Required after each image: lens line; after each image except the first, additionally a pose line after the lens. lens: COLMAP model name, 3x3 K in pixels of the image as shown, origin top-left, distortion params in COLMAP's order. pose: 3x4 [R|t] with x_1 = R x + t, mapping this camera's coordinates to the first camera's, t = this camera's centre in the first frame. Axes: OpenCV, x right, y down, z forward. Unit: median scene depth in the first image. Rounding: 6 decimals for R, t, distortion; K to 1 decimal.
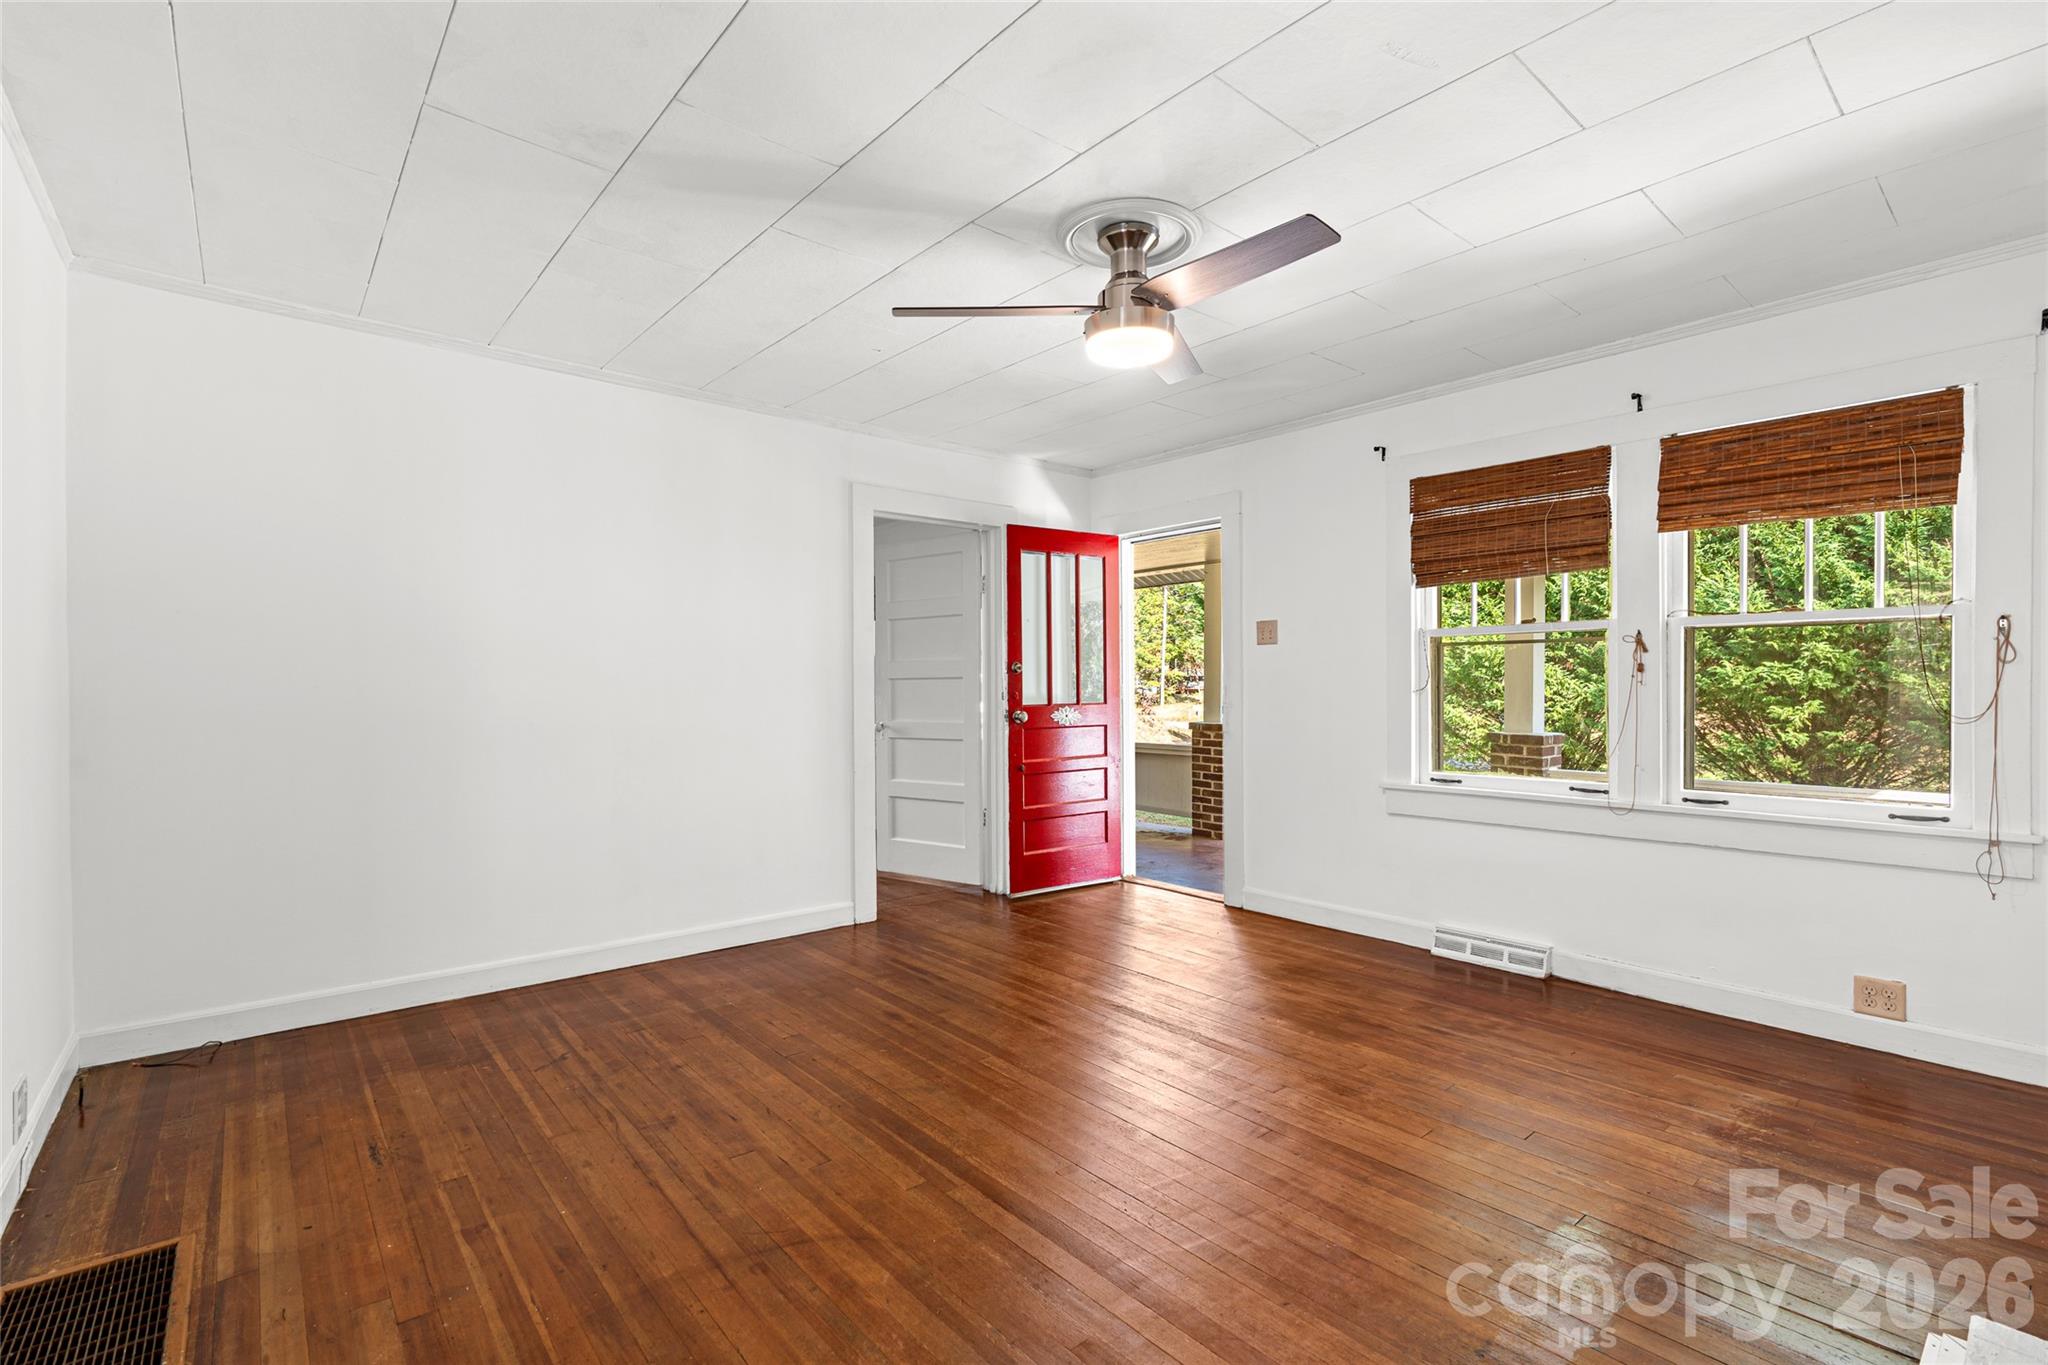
lens RADIAL K [[906.8, 0, 1021.9], [0, 906.8, 691.1], [0, 0, 1]] dist [-0.007731, 0.000540]
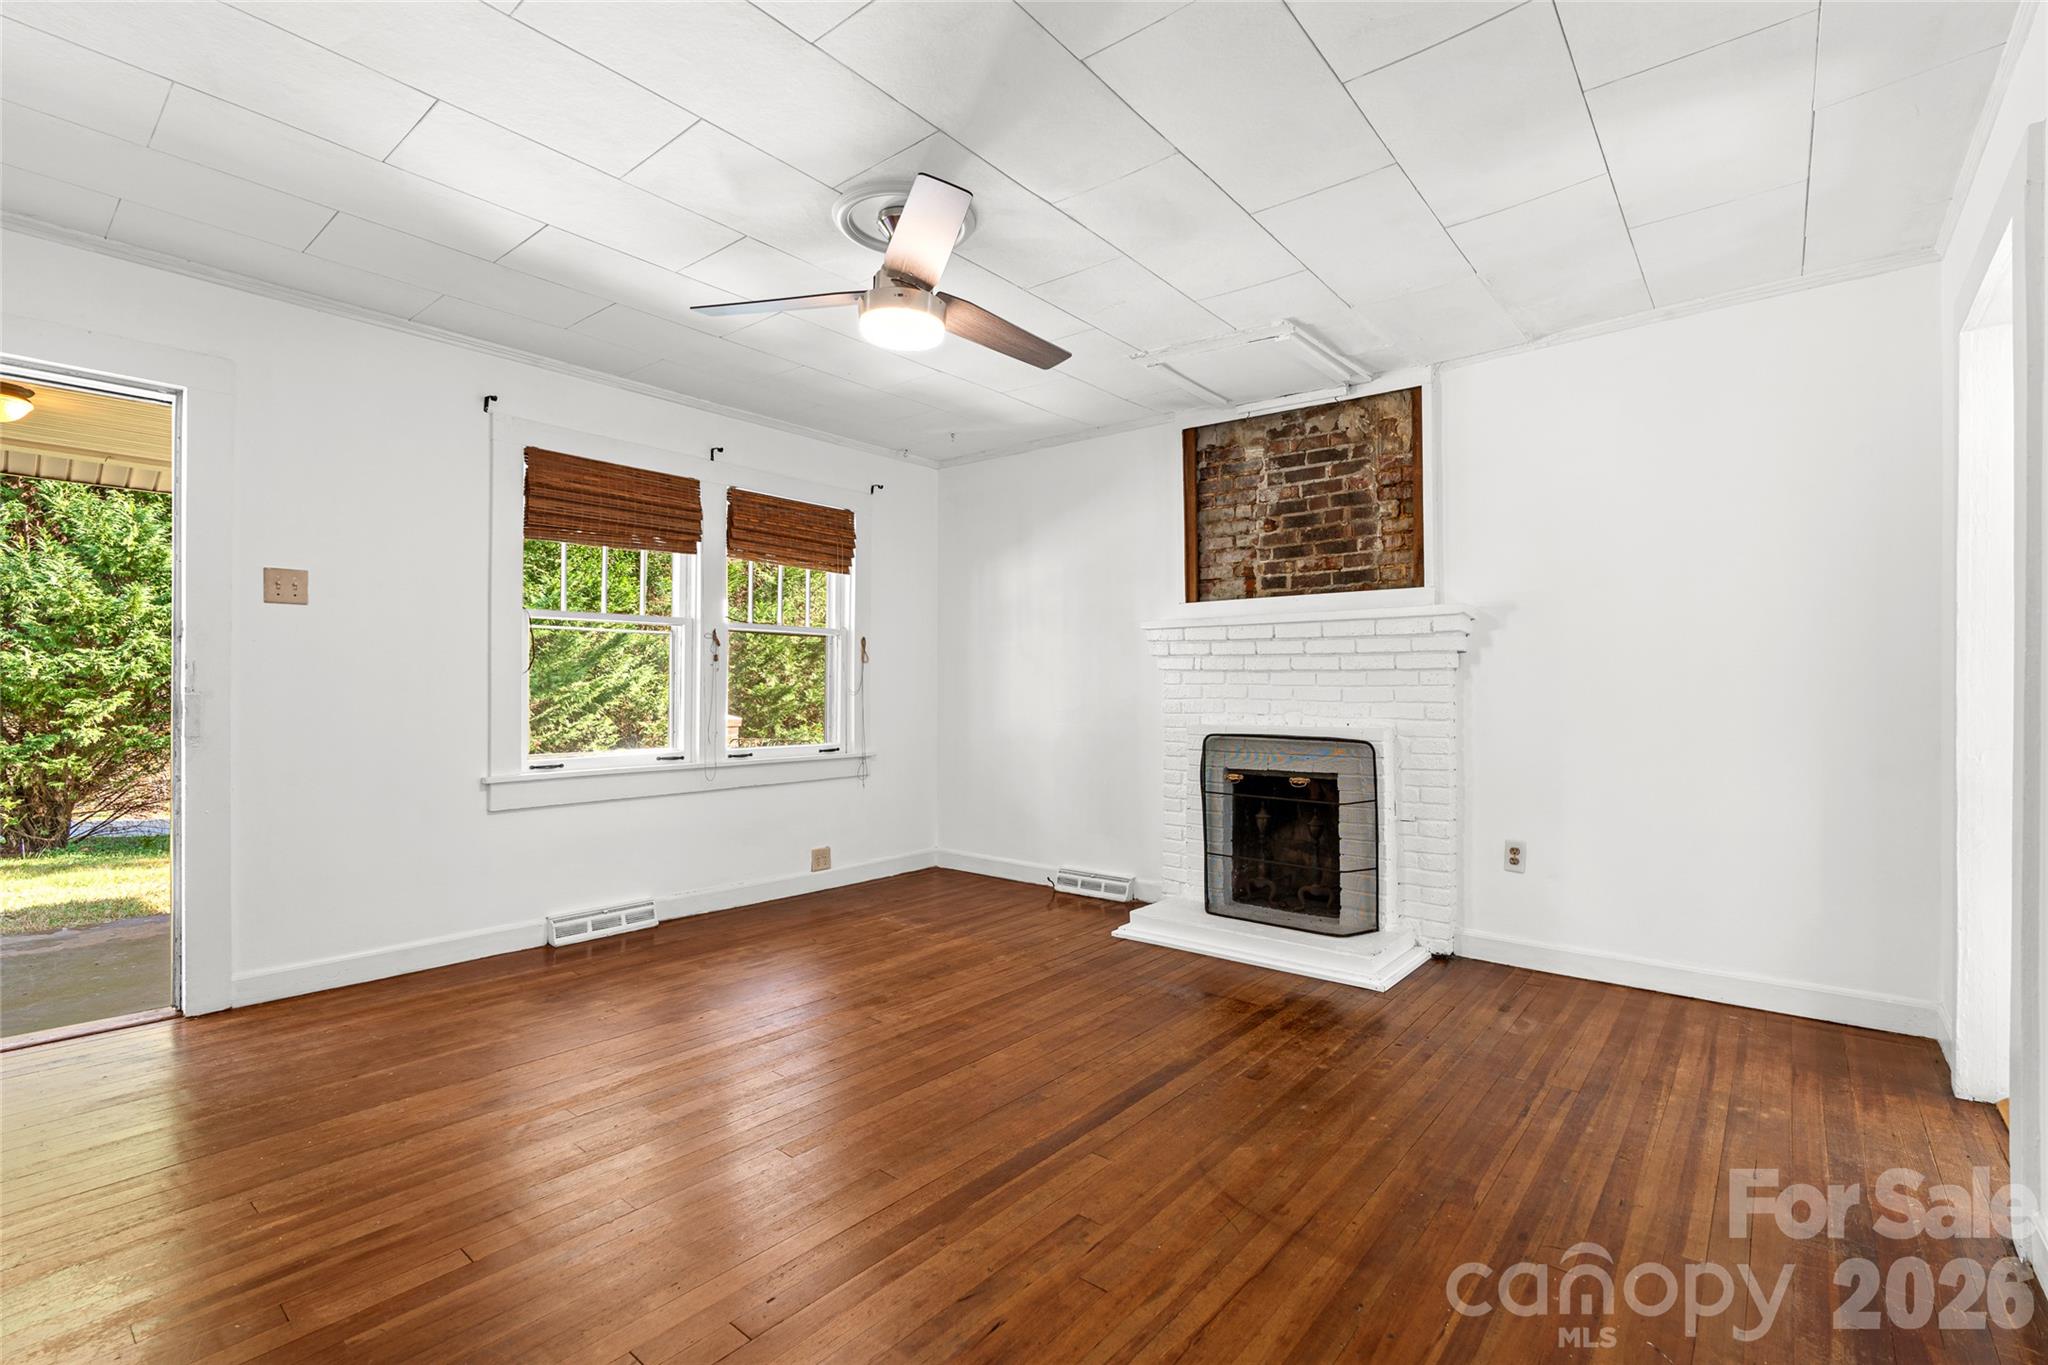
lens RADIAL K [[906.8, 0, 1024.3], [0, 906.8, 680.2], [0, 0, 1]] dist [-0.007731, 0.000540]
pose [[-0.157460, 0.007094, 0.987500, -0.596569], [0.000083, 0.999974, -0.007170, 0.013602], [-0.987525, -0.001047, -0.157456, 0.676933]]
